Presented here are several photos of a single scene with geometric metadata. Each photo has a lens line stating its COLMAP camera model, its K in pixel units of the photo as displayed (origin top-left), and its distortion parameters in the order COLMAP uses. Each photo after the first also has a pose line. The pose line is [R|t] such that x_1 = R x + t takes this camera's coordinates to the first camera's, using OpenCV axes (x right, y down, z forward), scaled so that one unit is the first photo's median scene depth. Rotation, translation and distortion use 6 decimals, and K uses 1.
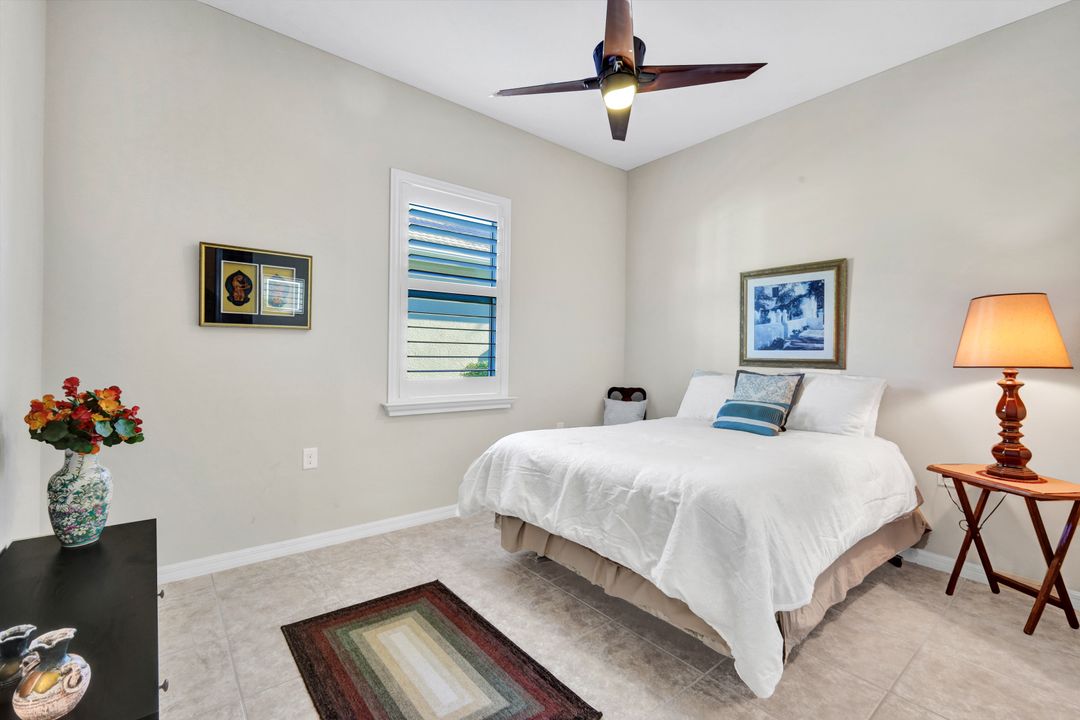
lens RADIAL K [[469.4, 0, 537.5], [0, 469.4, 357.5], [0, 0, 1]] dist [-0.004295, -0.000968]
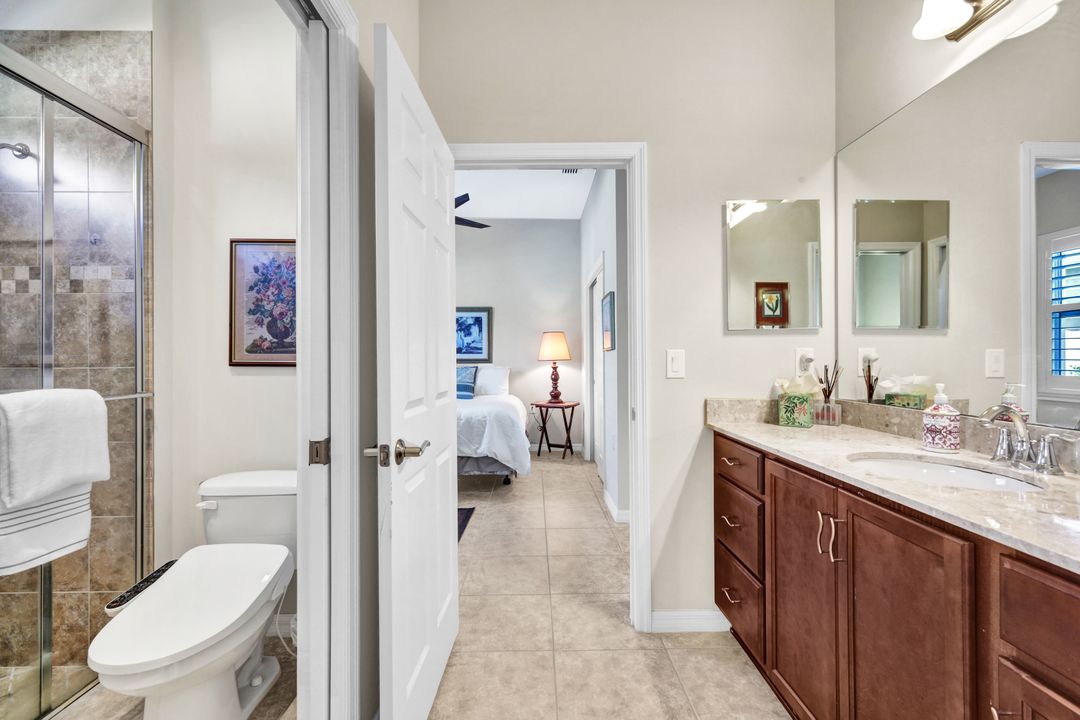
lens RADIAL K [[469.4, 0, 541.6], [0, 469.4, 358.6], [0, 0, 1]] dist [-0.004295, -0.000968]
pose [[0.618699, -0.024654, 0.785241, -0.831312], [0.020220, 0.999676, 0.015456, -0.022403], [-0.785368, 0.006315, 0.618998, -0.422006]]
